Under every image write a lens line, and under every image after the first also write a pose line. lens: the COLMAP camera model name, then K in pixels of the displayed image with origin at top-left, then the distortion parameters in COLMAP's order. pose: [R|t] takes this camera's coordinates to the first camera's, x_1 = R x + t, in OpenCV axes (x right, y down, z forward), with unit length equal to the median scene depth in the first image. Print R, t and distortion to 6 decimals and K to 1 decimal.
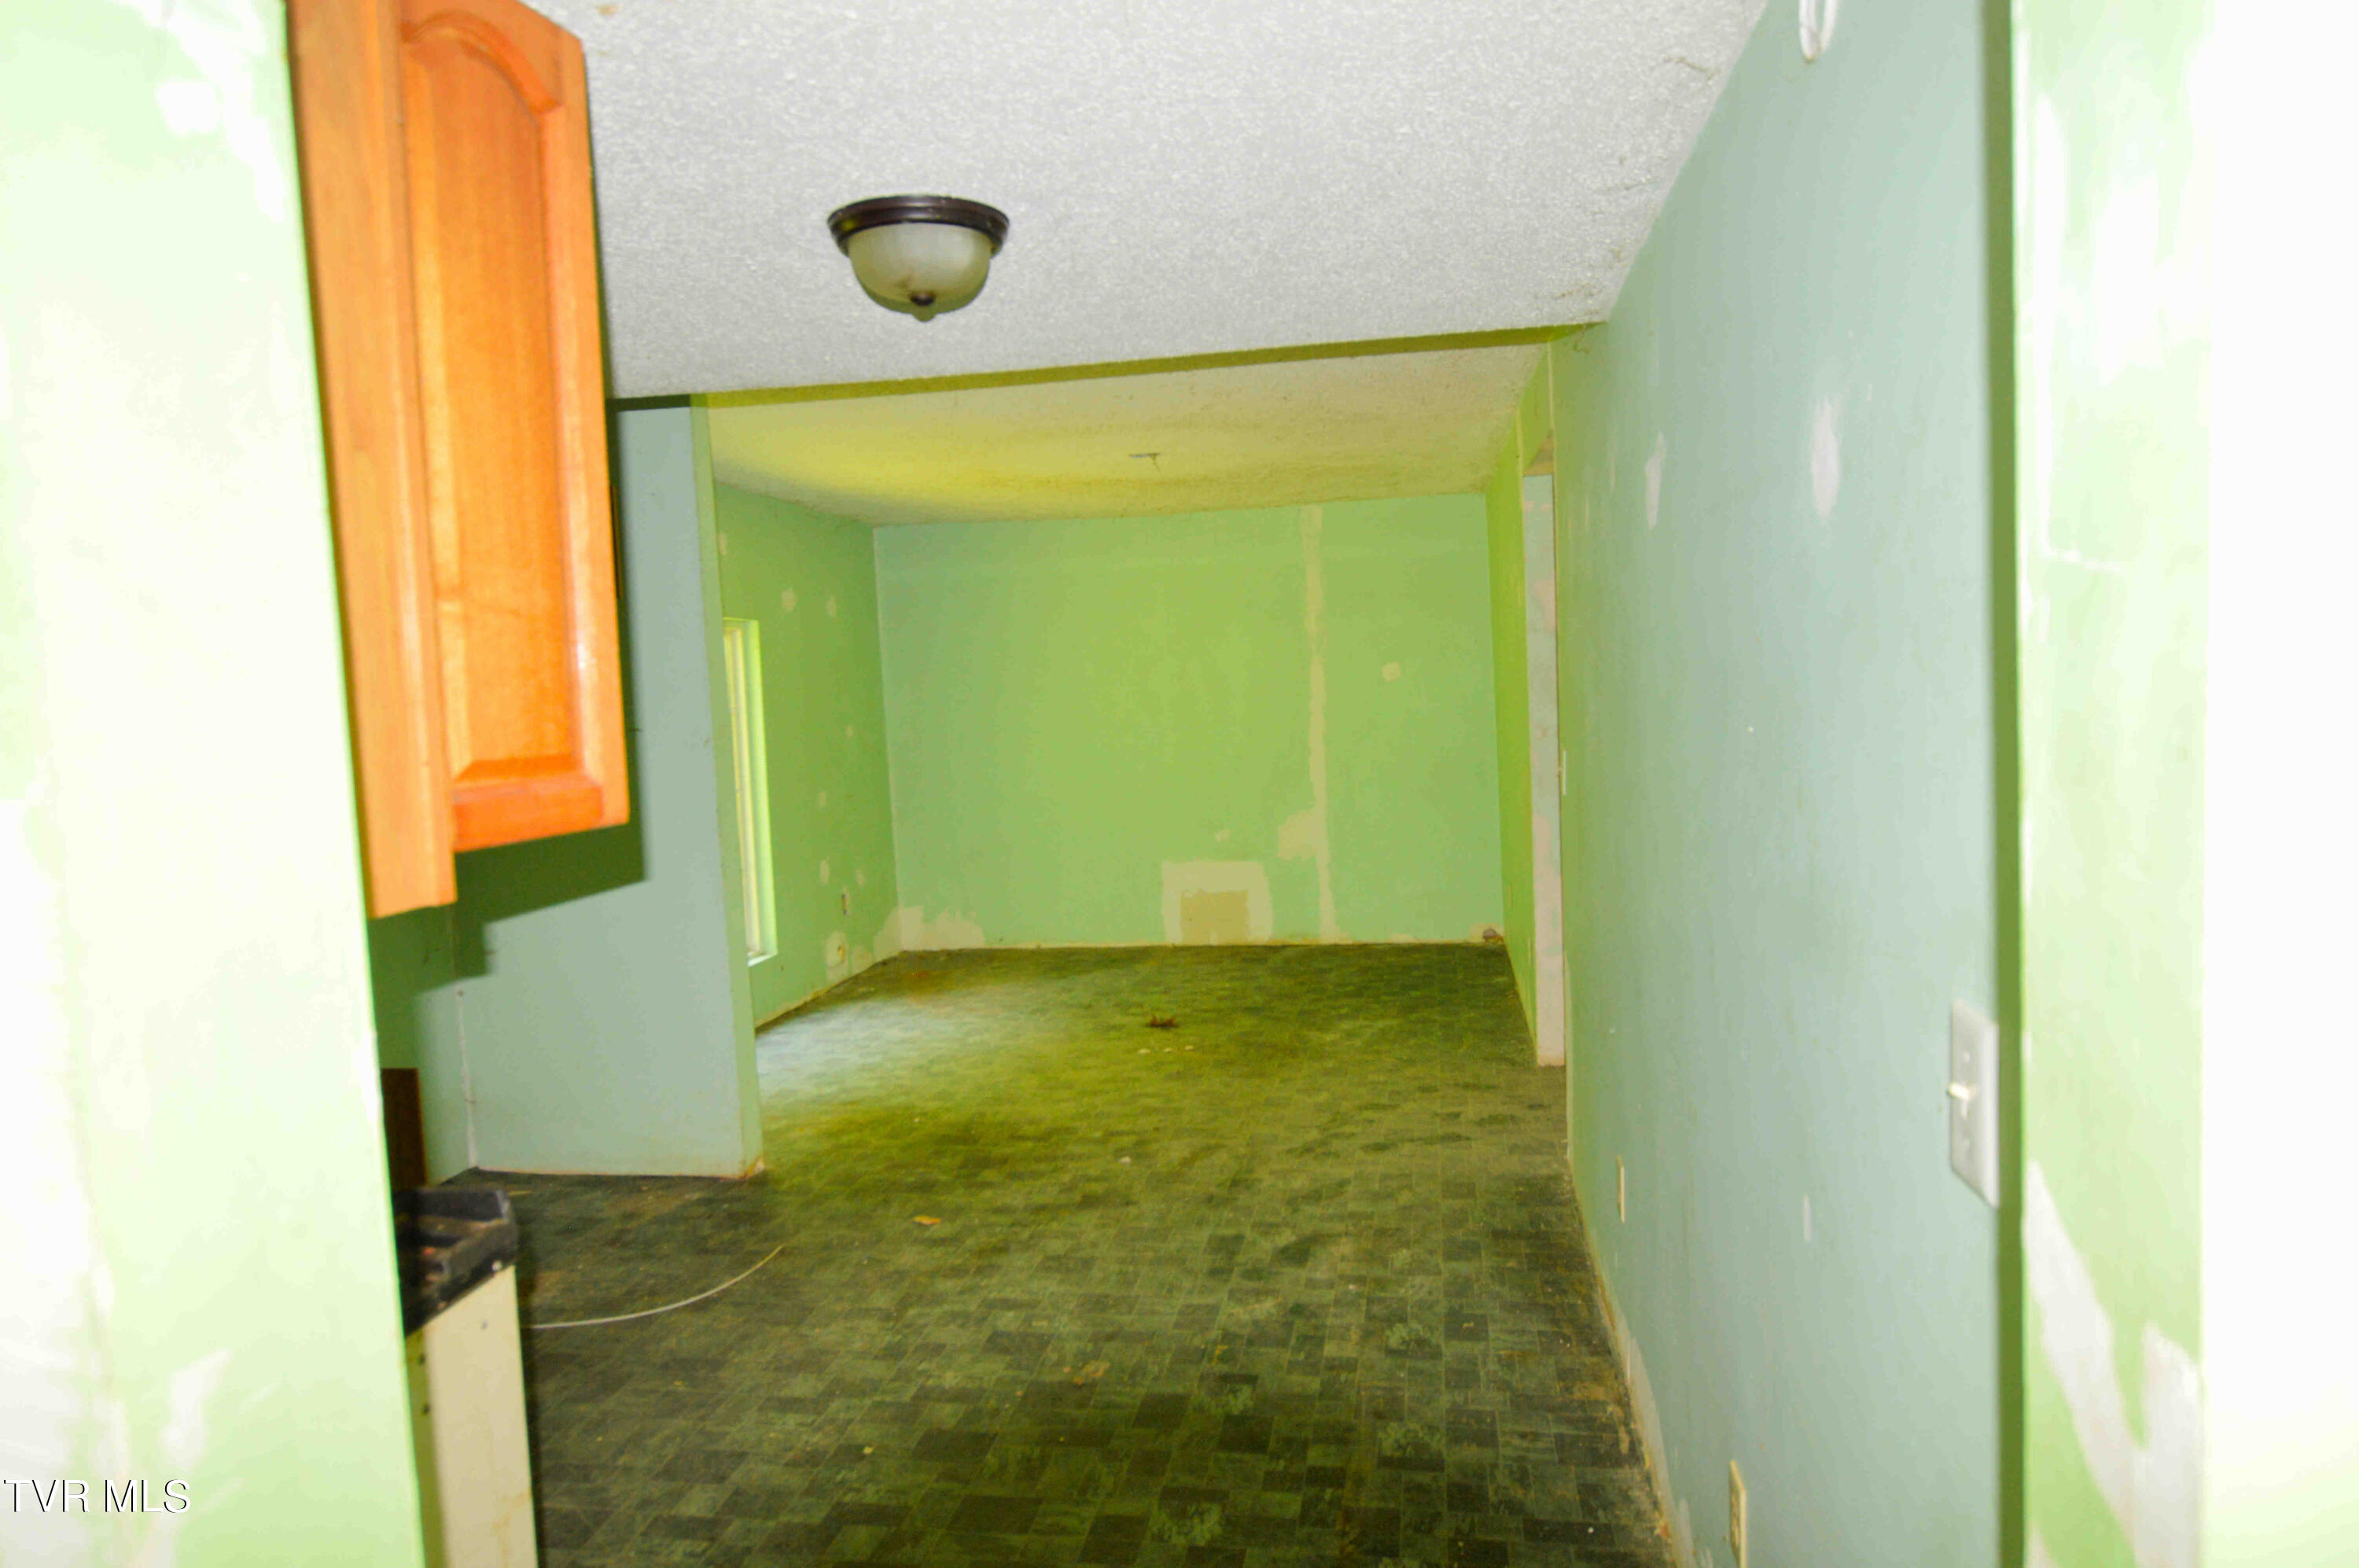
lens RADIAL K [[1465.2, 0, 1158.4], [0, 1465.2, 783.4], [0, 0, 1]] dist [-0.003344, 0.003936]
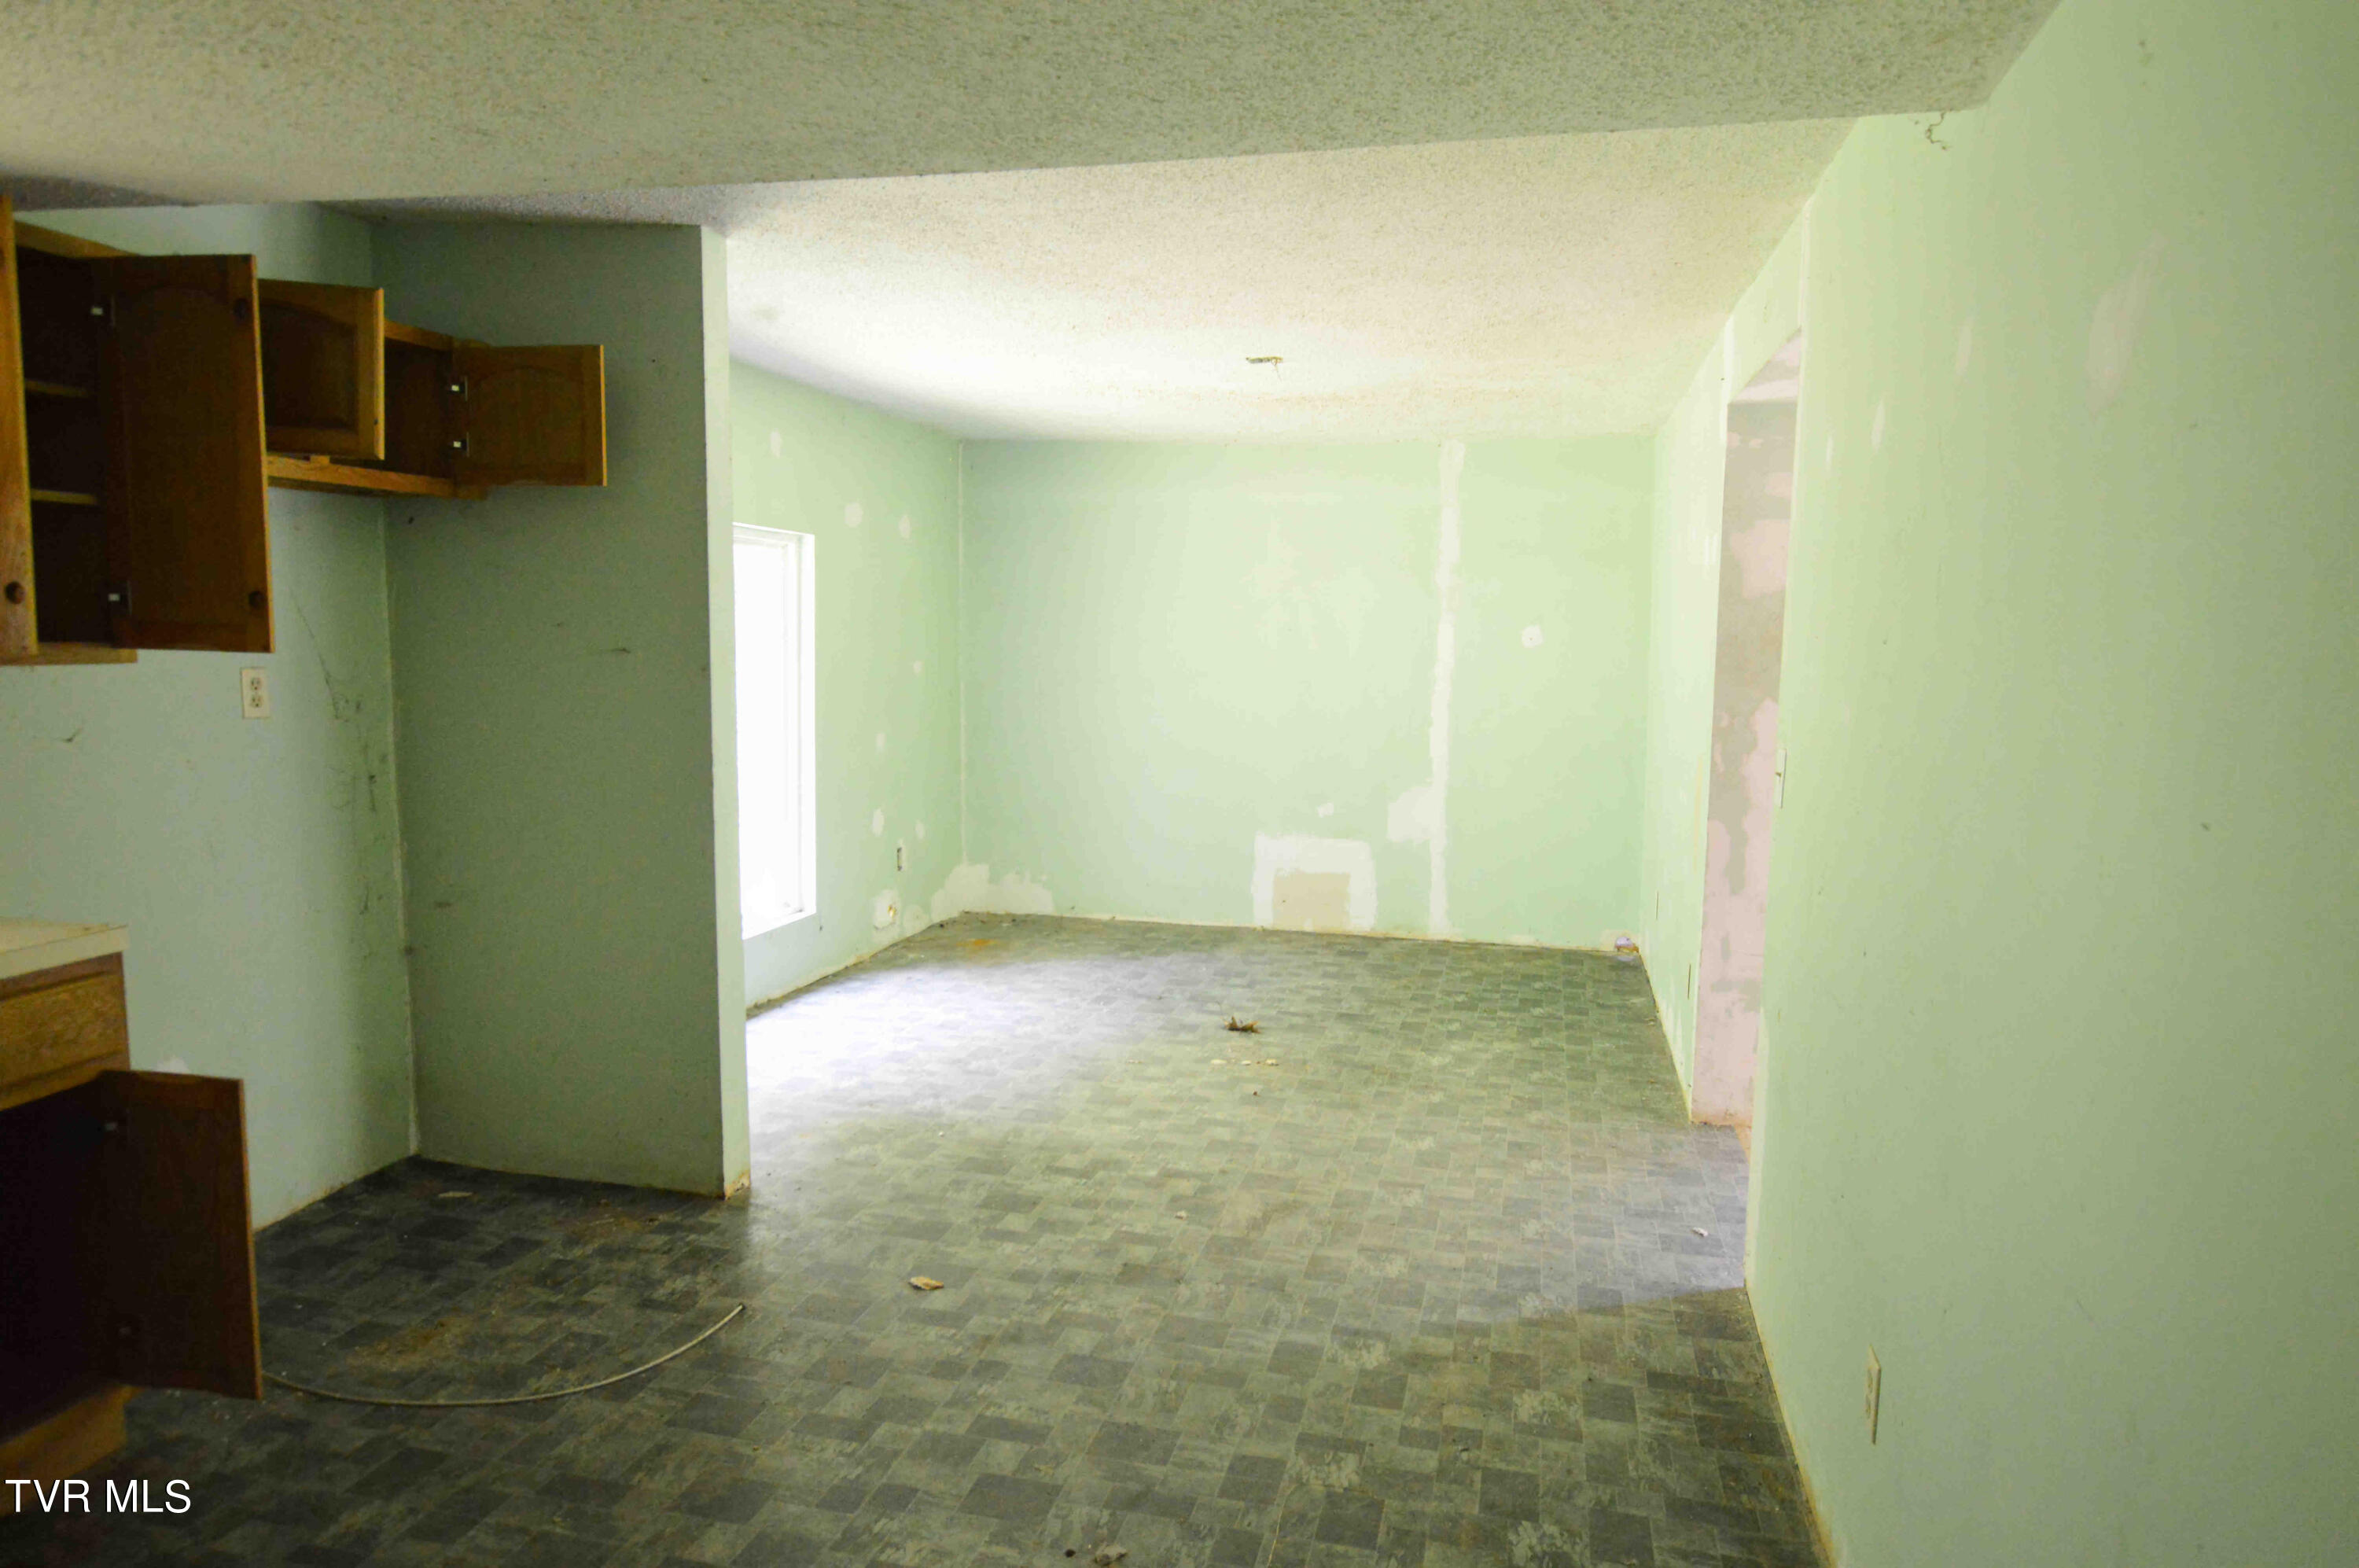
lens RADIAL K [[1465.2, 0, 1185.3], [0, 1465.2, 789.7], [0, 0, 1]] dist [-0.003344, 0.003936]
pose [[0.996610, 0.065327, -0.050006, 0.004410], [-0.063424, 0.997235, 0.038735, -0.009281], [0.052399, -0.035432, 0.997997, 0.183842]]
